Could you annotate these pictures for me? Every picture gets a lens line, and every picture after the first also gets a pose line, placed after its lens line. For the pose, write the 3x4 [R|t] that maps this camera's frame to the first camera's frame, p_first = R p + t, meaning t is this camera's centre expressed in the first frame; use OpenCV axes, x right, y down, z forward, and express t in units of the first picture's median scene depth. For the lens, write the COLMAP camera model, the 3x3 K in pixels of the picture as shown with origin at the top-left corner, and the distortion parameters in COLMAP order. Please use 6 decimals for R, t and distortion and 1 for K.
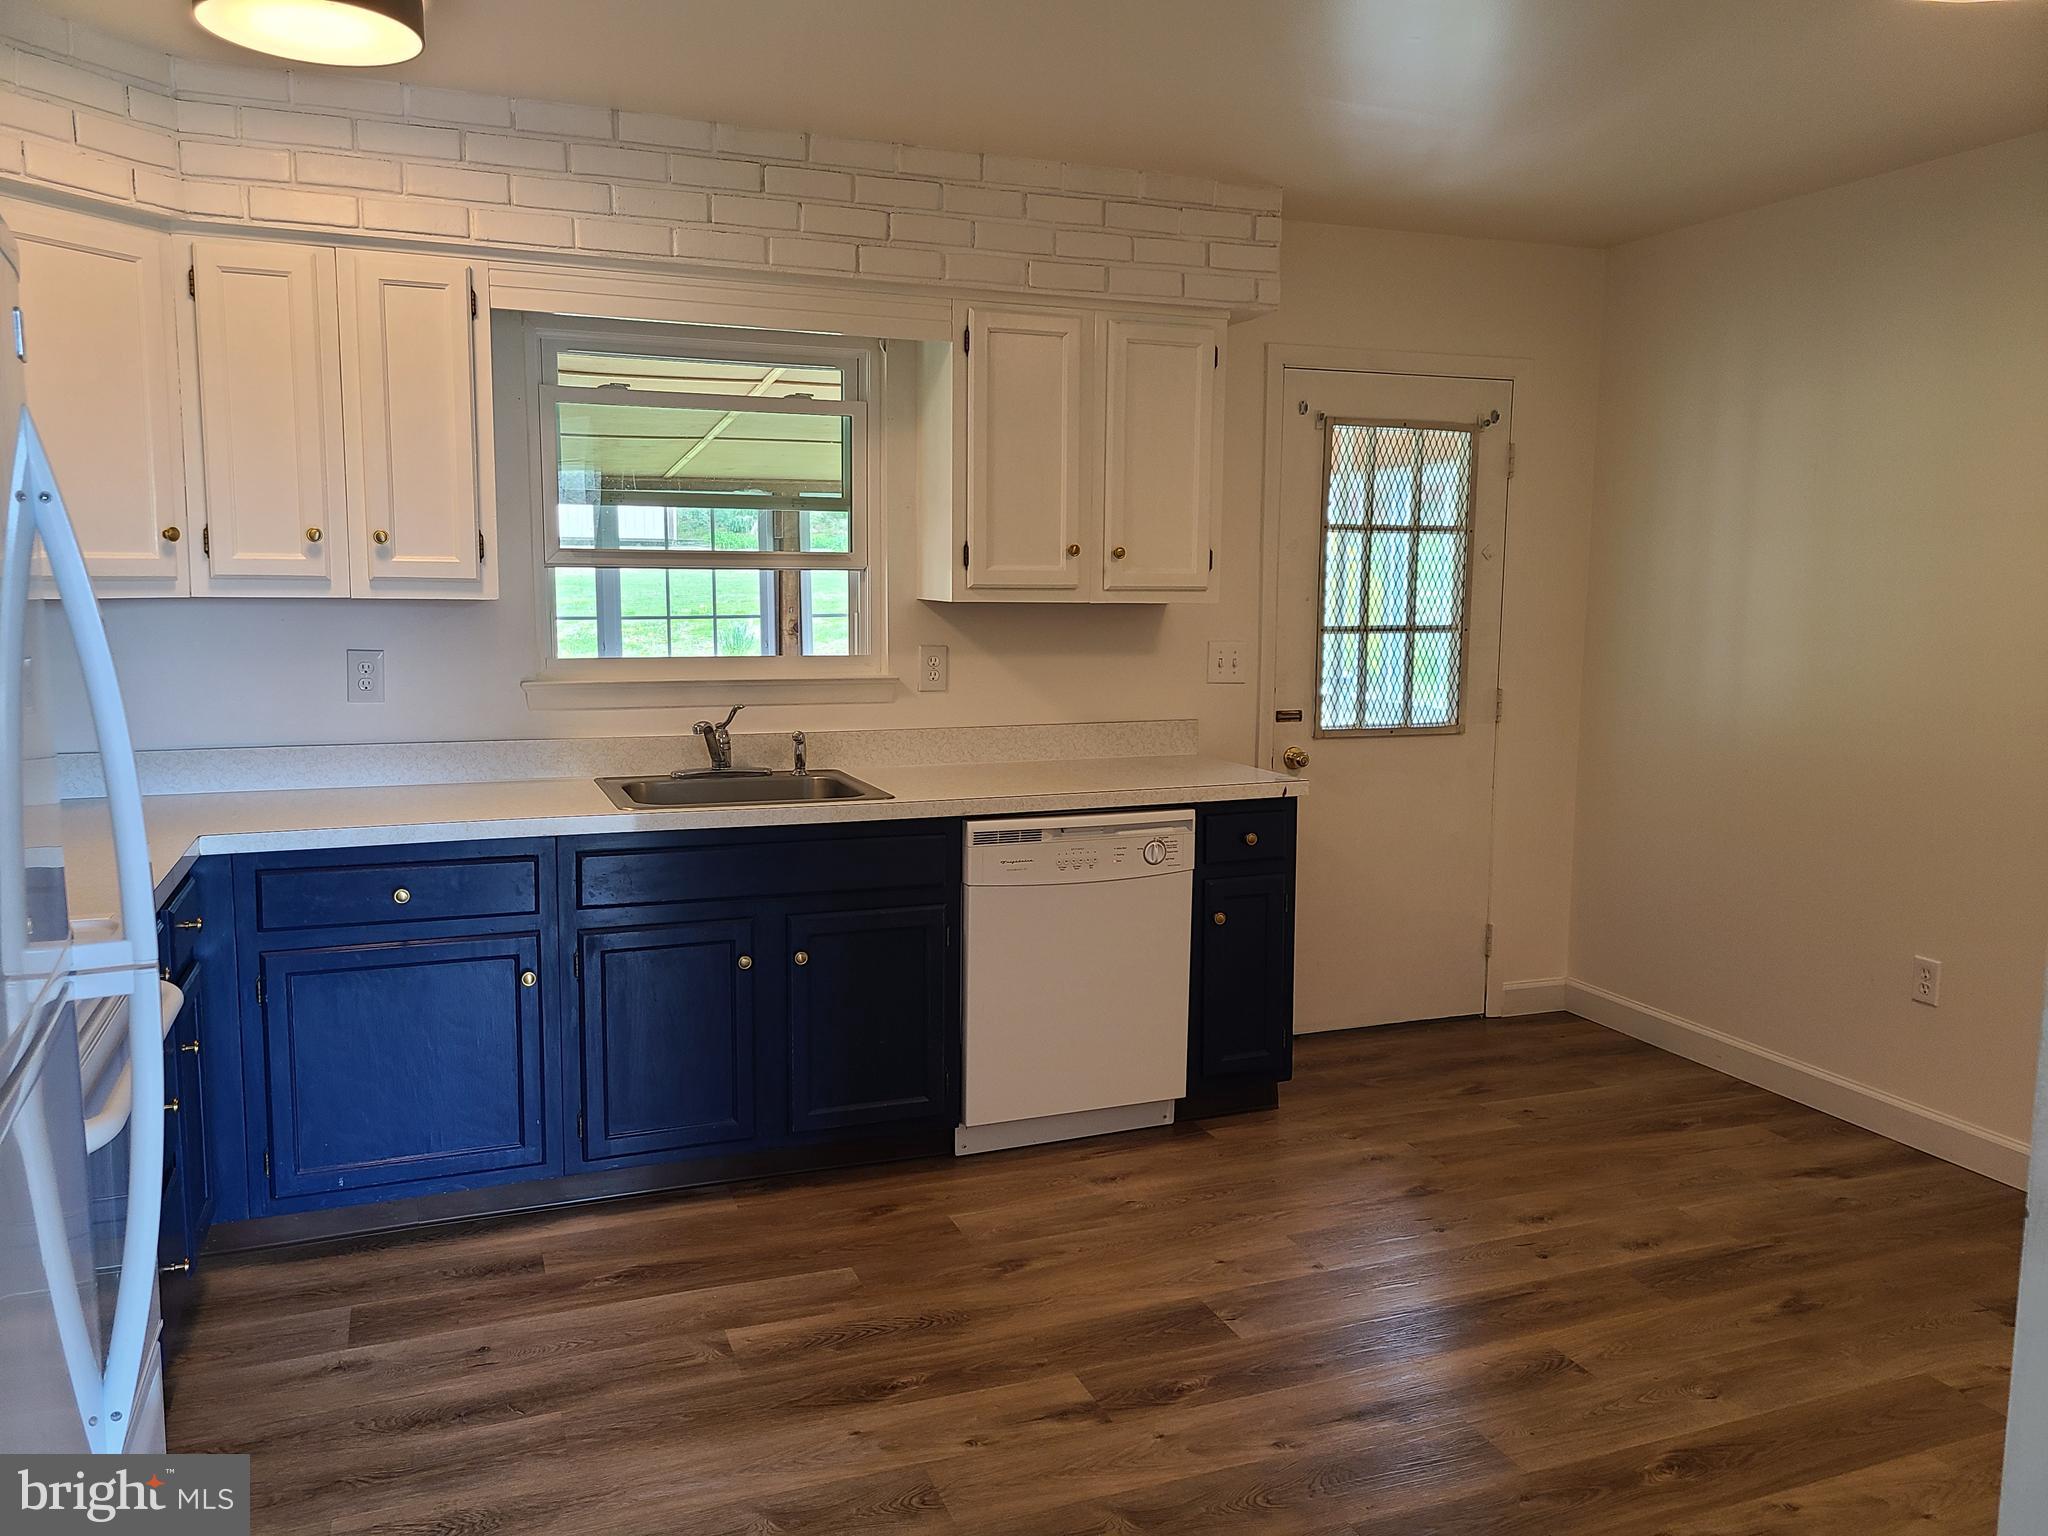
lens RADIAL K [[1538.4, 0, 1027.3], [0, 1538.4, 765.5], [0, 0, 1]] dist [0.048223, -0.020643]
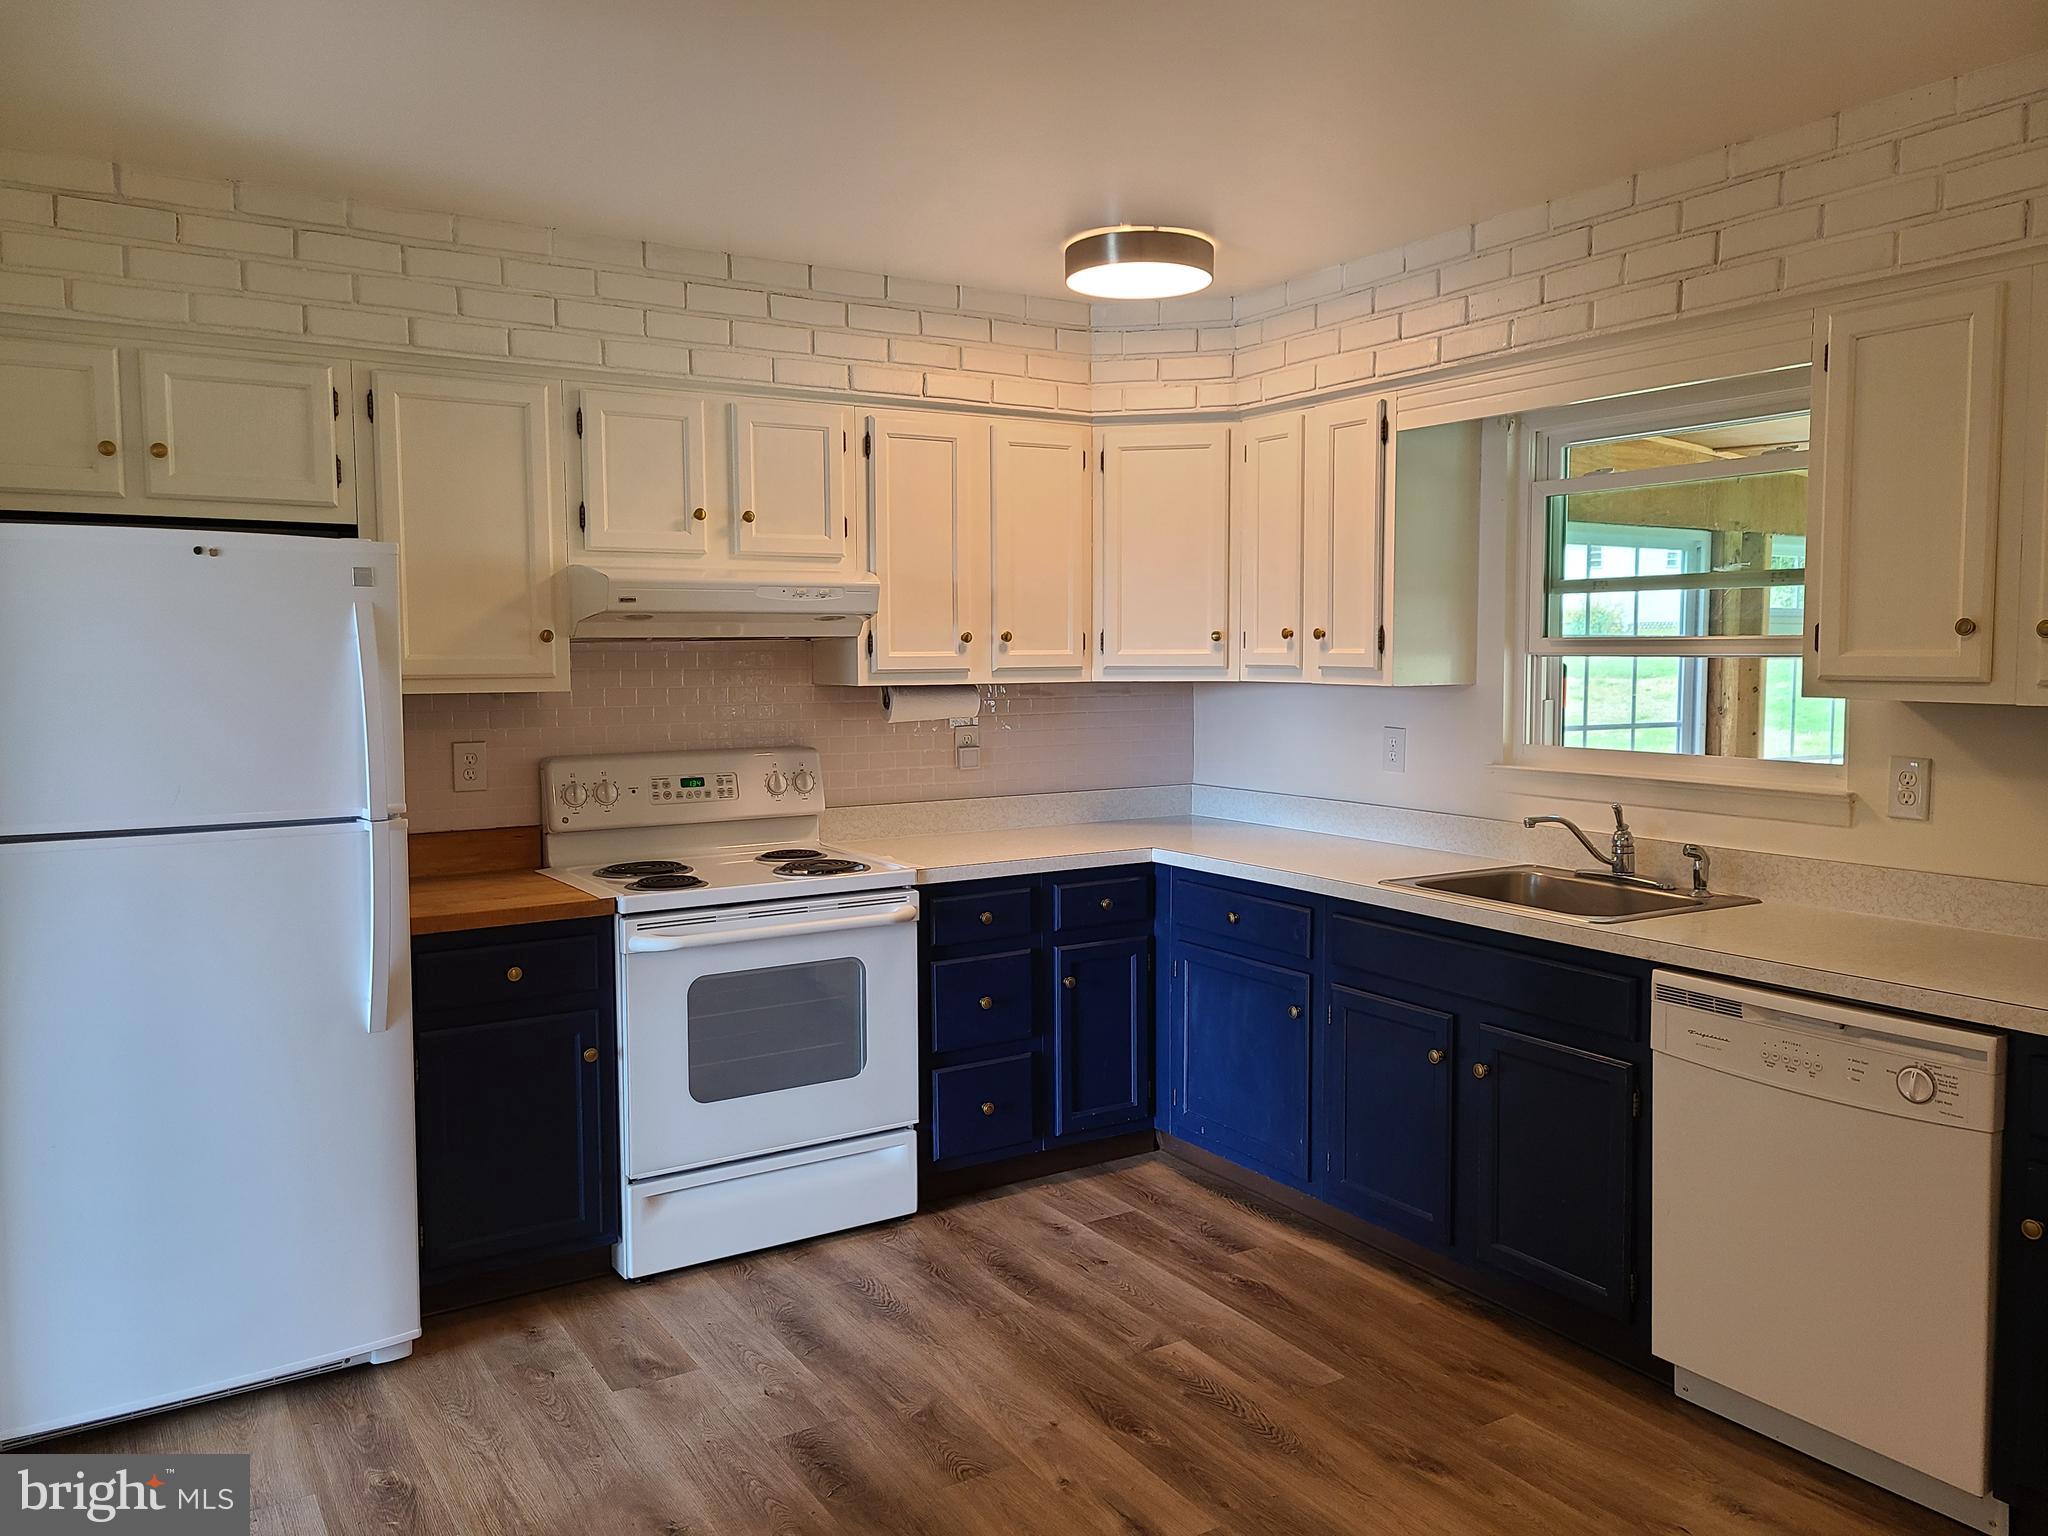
lens RADIAL K [[1538.4, 0, 1028.3], [0, 1538.4, 767.8], [0, 0, 1]] dist [0.048223, -0.020643]
pose [[0.185394, 0.067838, -0.980320, 0.733898], [-0.119666, 0.991748, 0.045998, -0.070152], [0.975351, 0.108783, 0.191982, 0.548319]]
